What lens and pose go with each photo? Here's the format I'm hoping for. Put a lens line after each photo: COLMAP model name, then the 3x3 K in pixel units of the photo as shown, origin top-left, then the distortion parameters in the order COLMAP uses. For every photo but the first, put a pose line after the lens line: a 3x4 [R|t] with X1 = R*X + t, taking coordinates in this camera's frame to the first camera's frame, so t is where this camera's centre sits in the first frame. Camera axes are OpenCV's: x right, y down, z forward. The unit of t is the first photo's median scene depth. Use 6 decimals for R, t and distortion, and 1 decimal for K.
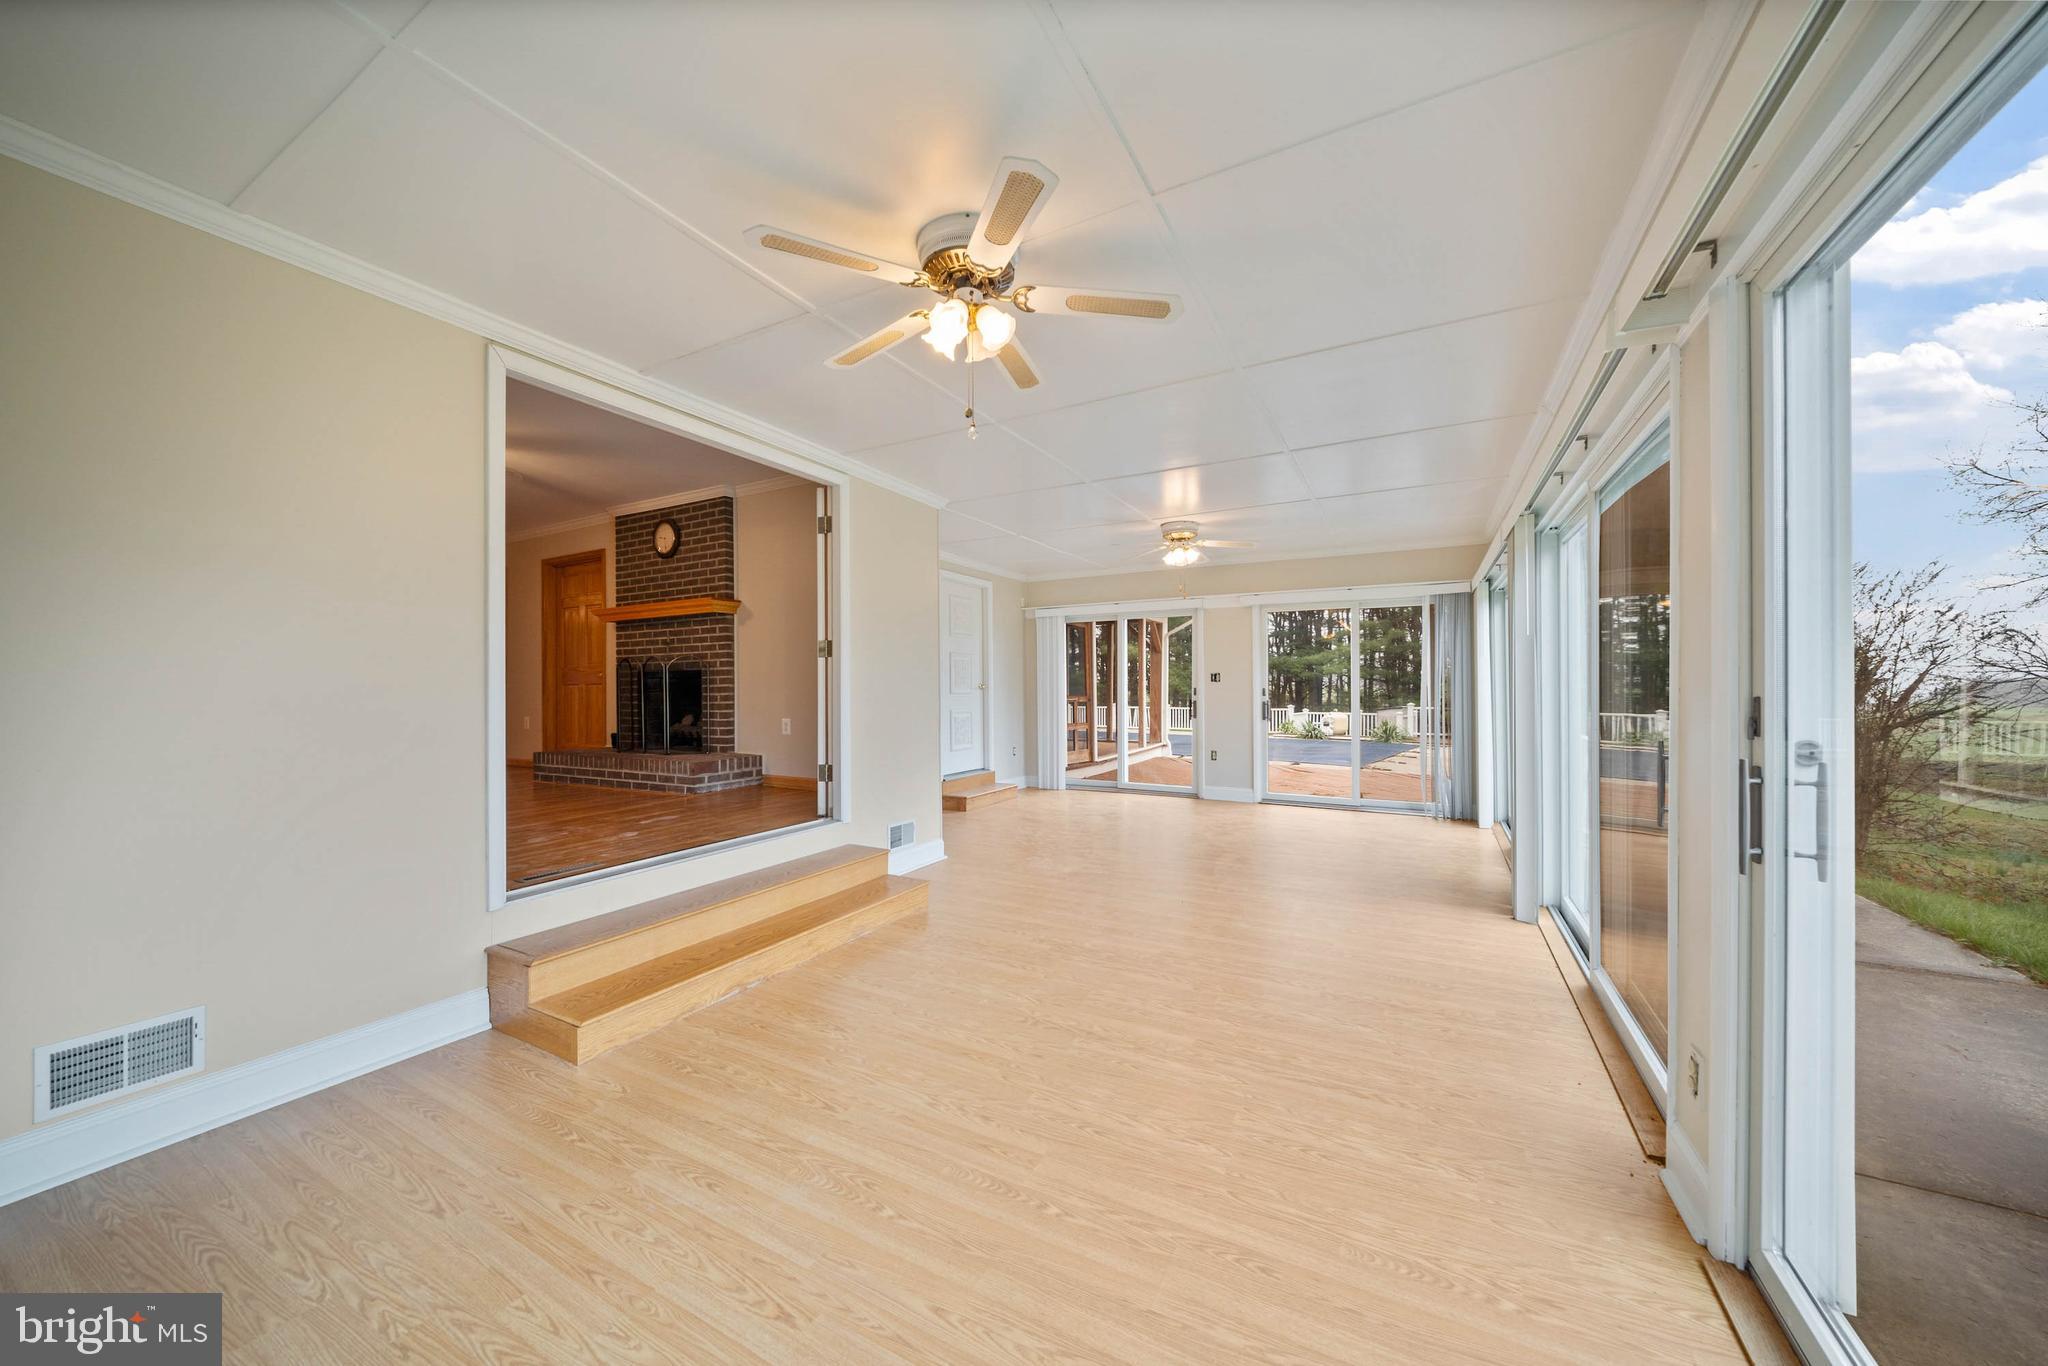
lens RADIAL K [[709.7, 0, 1038.3], [0, 709.7, 678.0], [0, 0, 1]] dist [-0.004843, -0.000666]
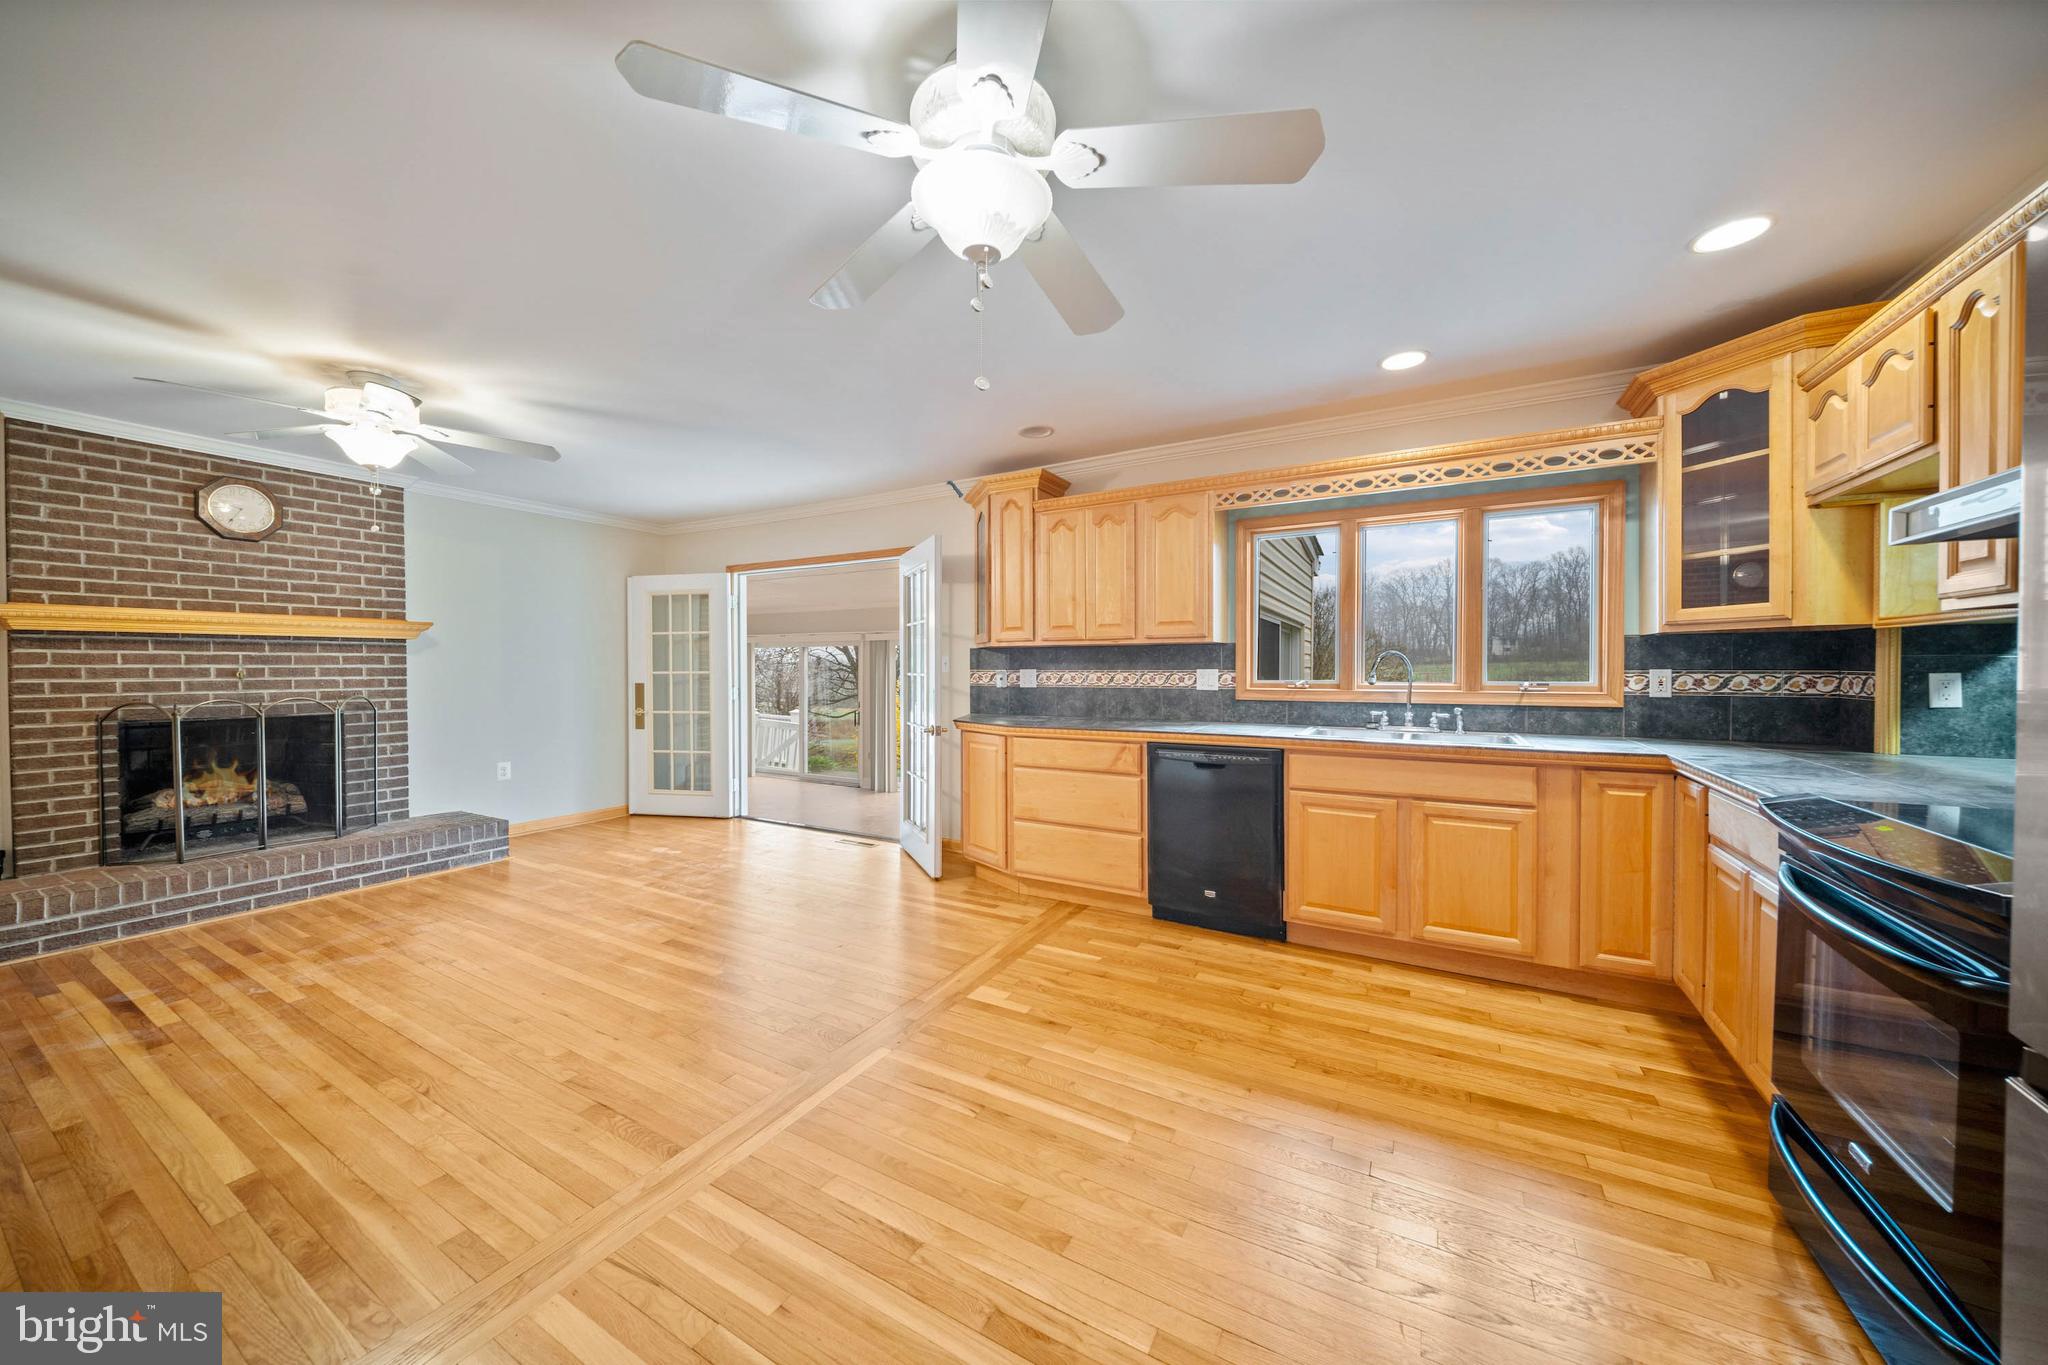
lens RADIAL K [[709.7, 0, 1021.3], [0, 709.7, 676.3], [0, 0, 1]] dist [-0.004843, -0.000666]
pose [[0.029624, -0.001766, 0.999560, -1.162158], [-0.010230, 0.999946, 0.002069, -0.058015], [-0.999509, -0.010286, 0.029604, 0.293701]]
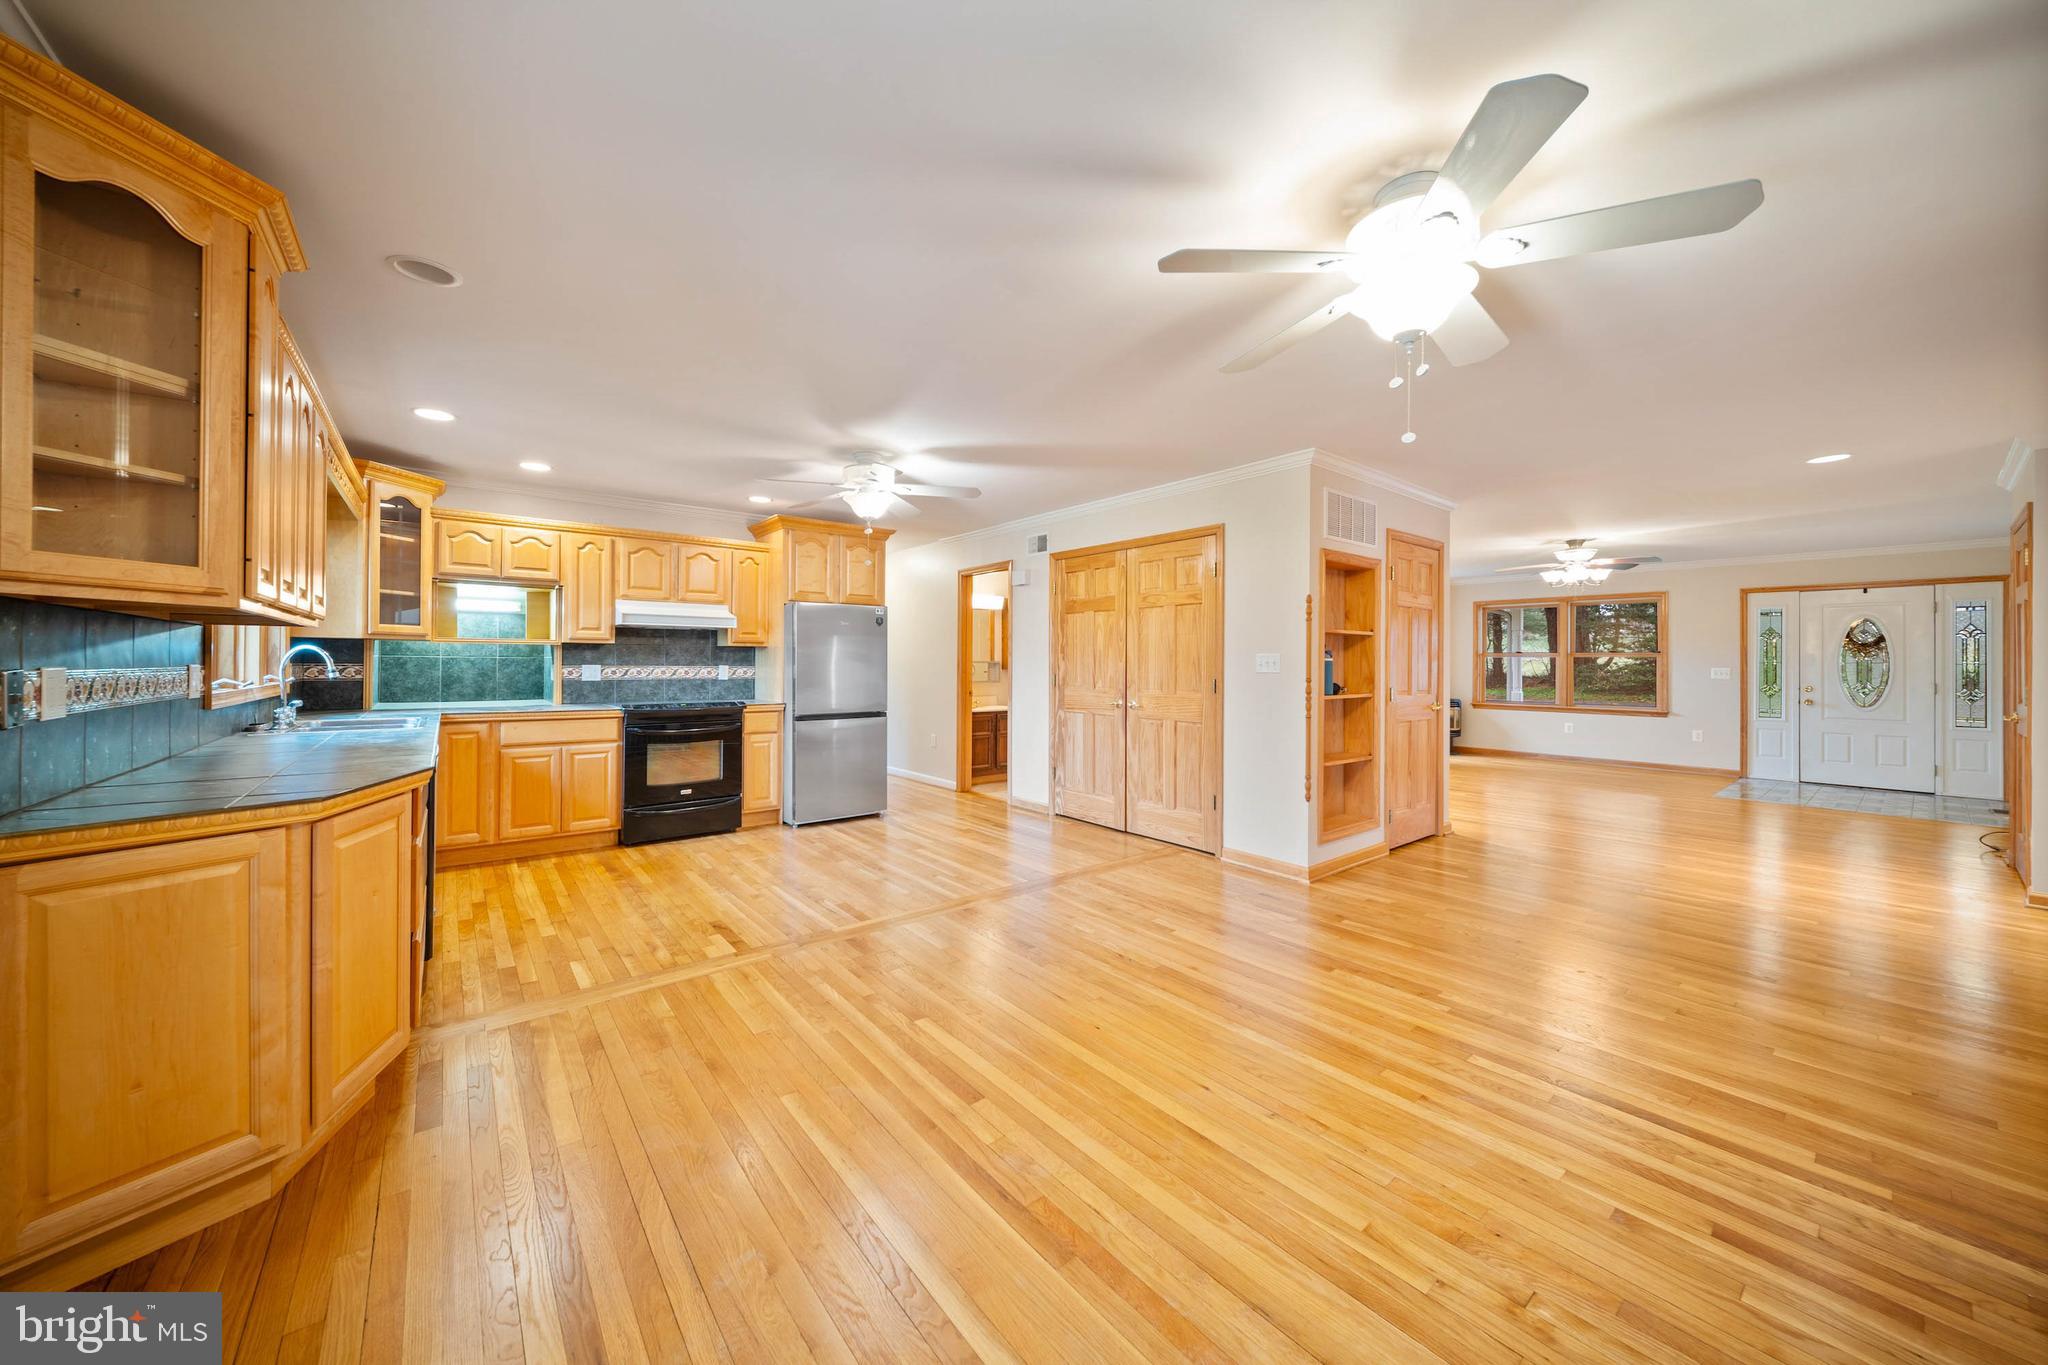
lens RADIAL K [[709.7, 0, 1012.3], [0, 709.7, 658.2], [0, 0, 1]] dist [-0.004843, -0.000666]
pose [[-0.402738, 0.004020, -0.915307, -0.338750], [0.010417, 0.999946, -0.000192, -0.063743], [0.915256, -0.009612, -0.402758, 0.725988]]
